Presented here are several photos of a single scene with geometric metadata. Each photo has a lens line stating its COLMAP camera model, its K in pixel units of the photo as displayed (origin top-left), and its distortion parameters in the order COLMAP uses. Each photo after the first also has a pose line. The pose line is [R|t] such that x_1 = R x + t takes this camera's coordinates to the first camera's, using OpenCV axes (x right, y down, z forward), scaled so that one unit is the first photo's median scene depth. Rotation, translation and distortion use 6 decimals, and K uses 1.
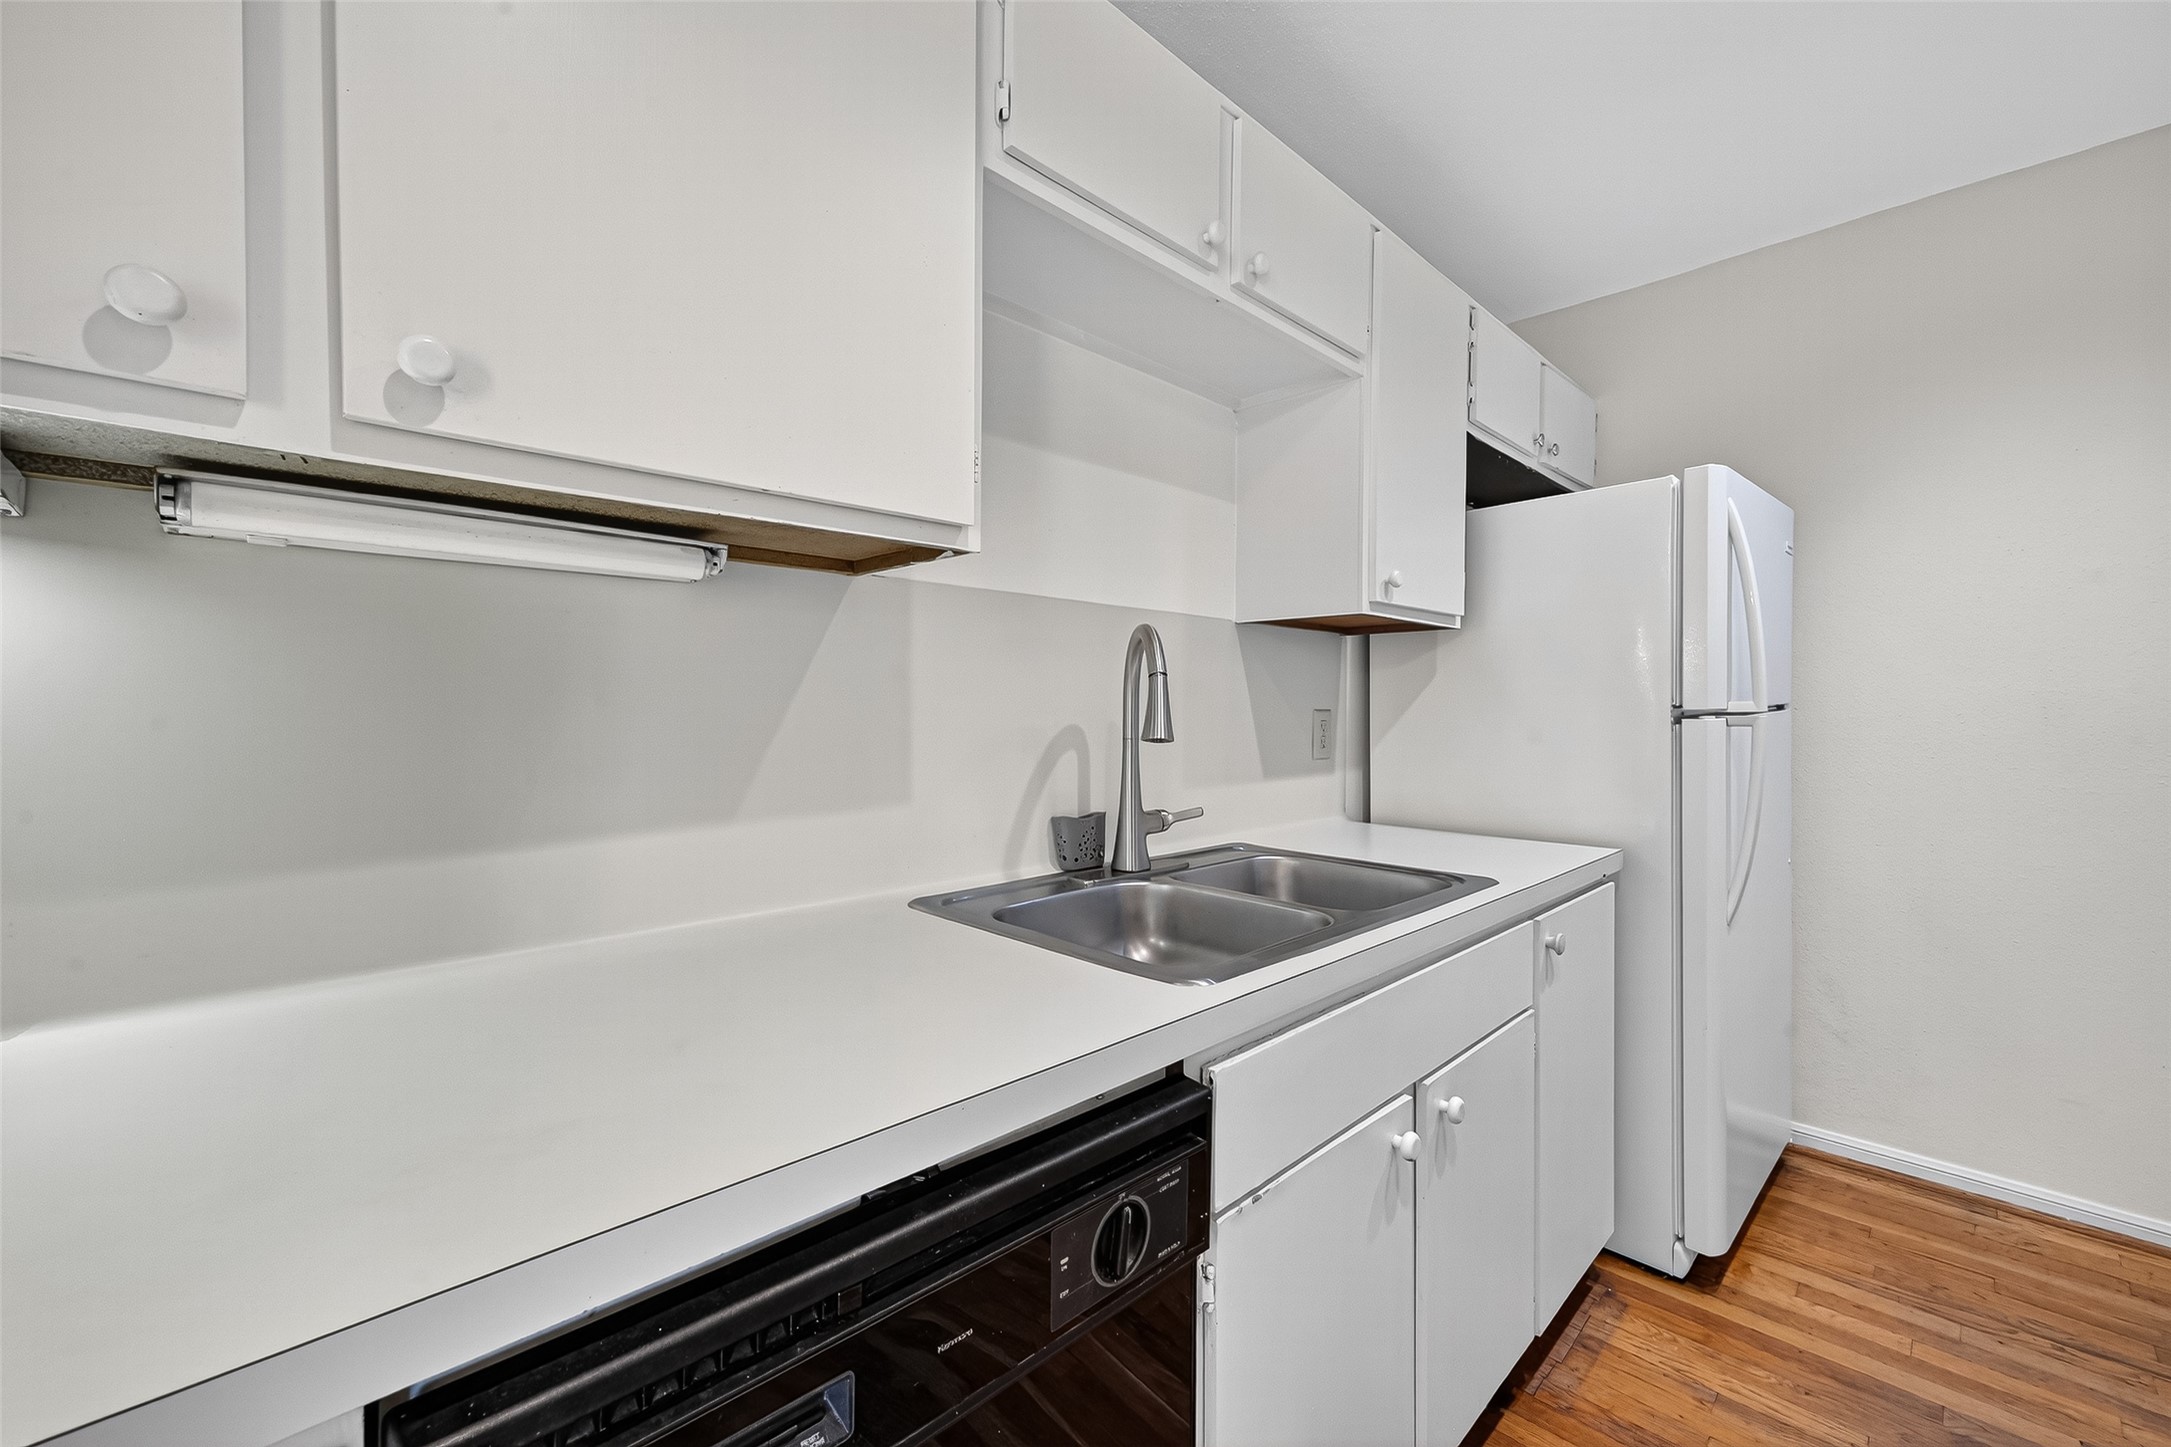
lens RADIAL K [[872.8, 0, 1083.9], [0, 872.8, 725.4], [0, 0, 1]] dist [0.004777, 0.000521]
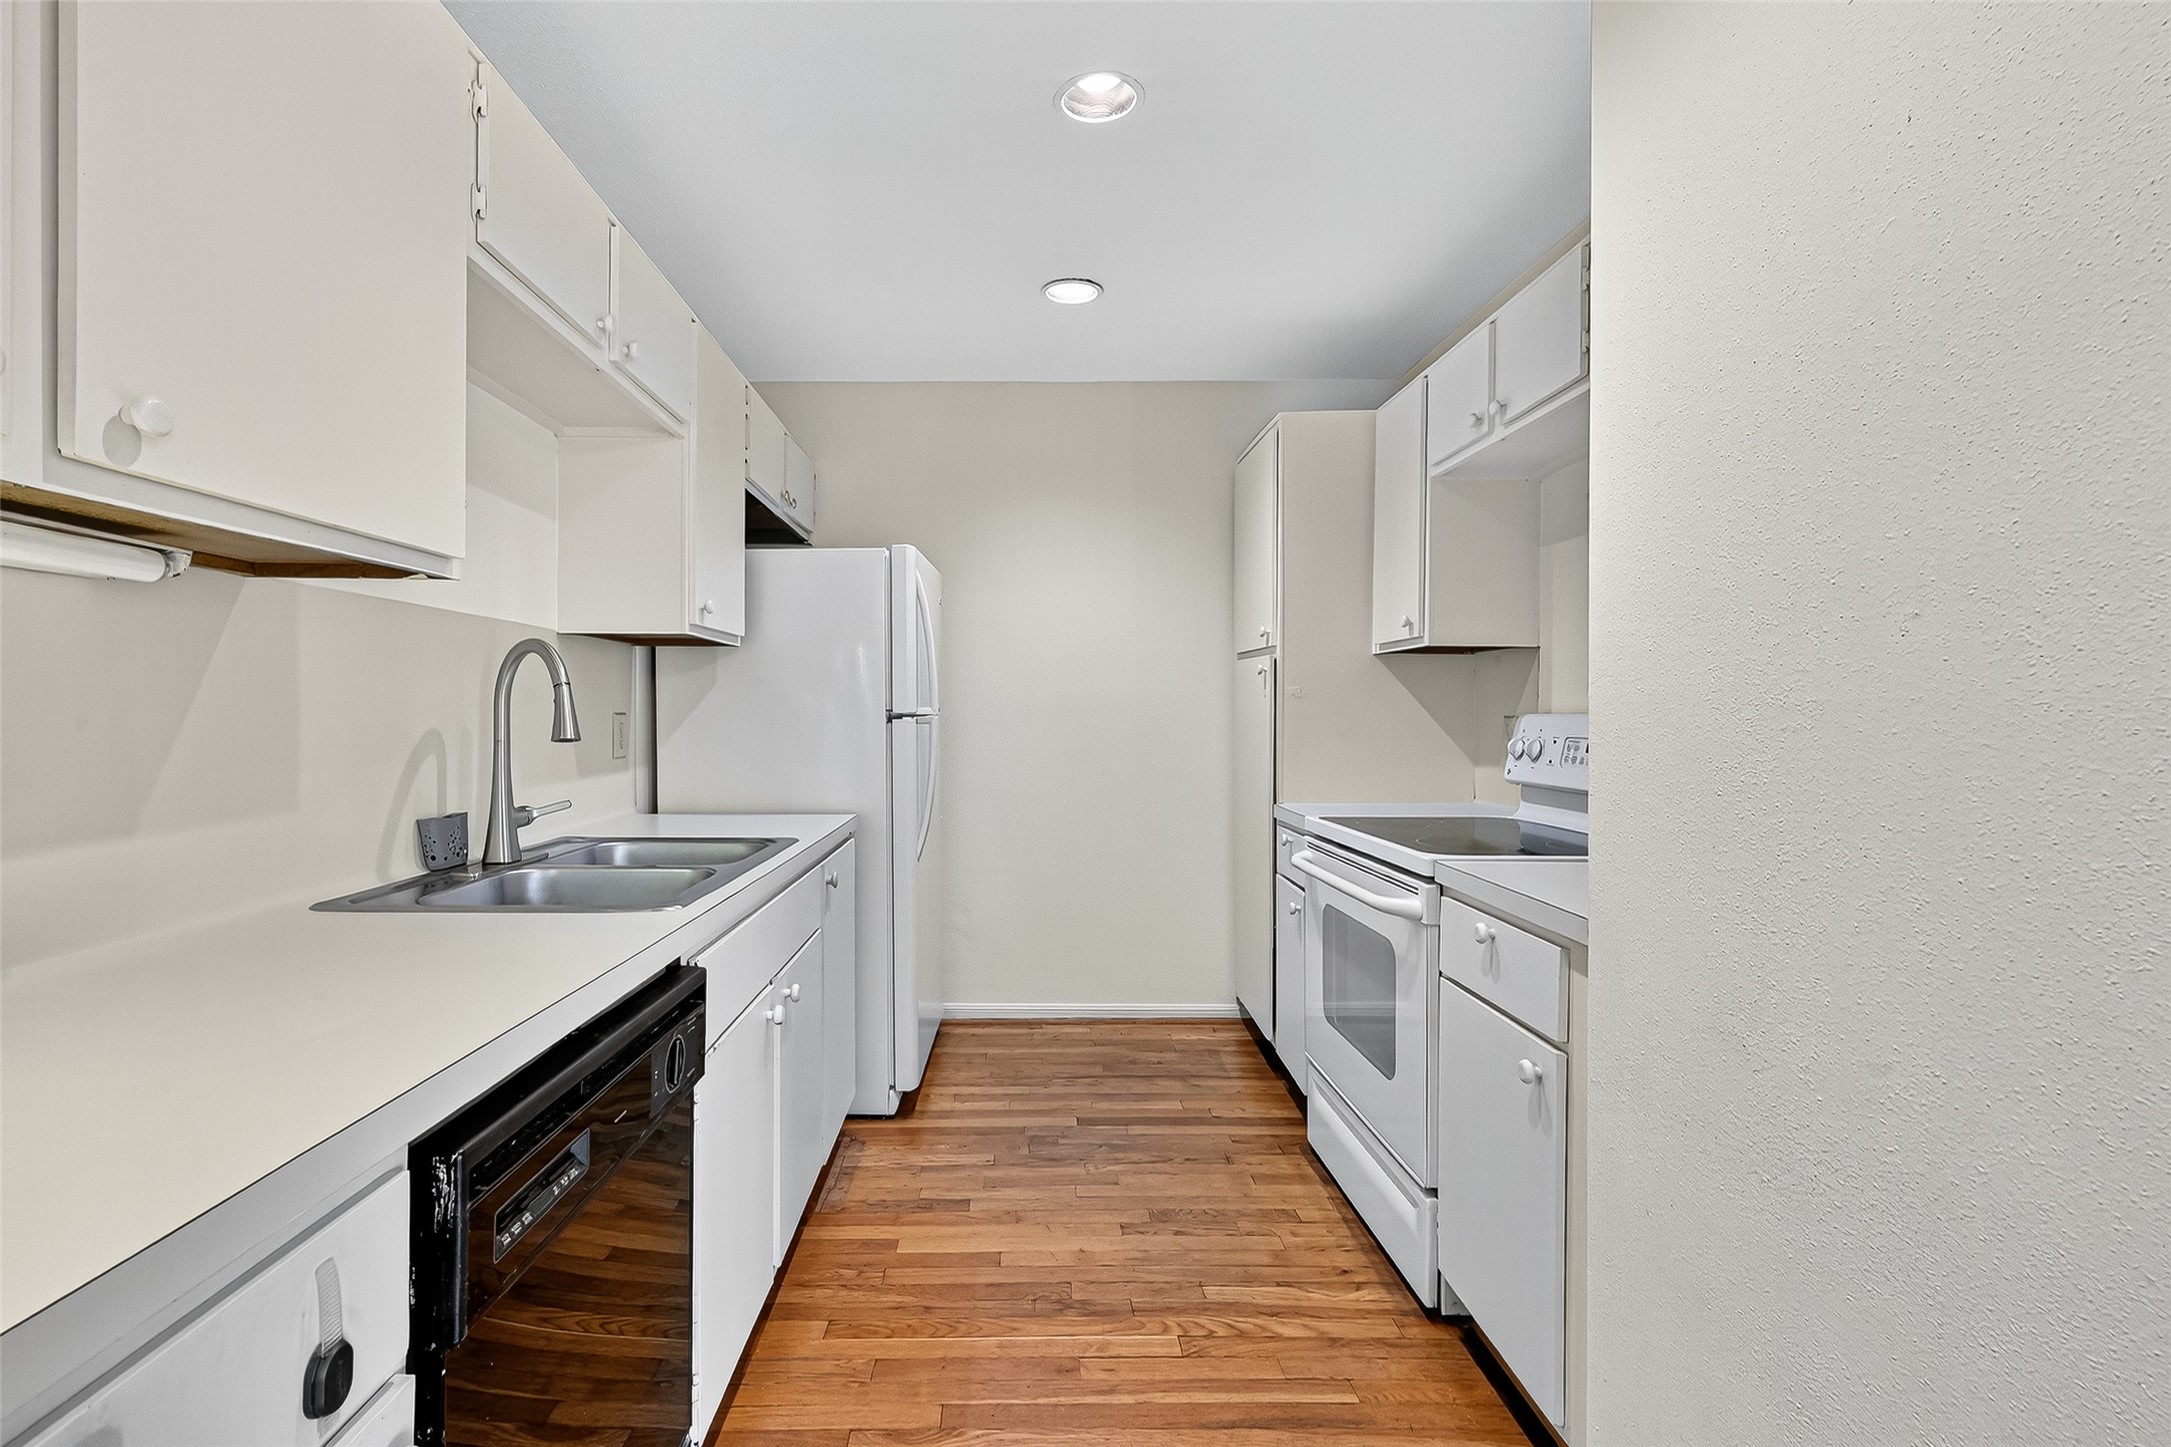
lens RADIAL K [[898.2, 0, 1085.5], [0, 898.2, 723.5], [0, 0, 1]] dist [0.001739, 0.000170]
pose [[0.647636, -0.009050, 0.761896, -0.274693], [0.012097, 0.999926, 0.001594, 0.000838], [-0.761854, 0.008184, 0.647697, -0.228410]]
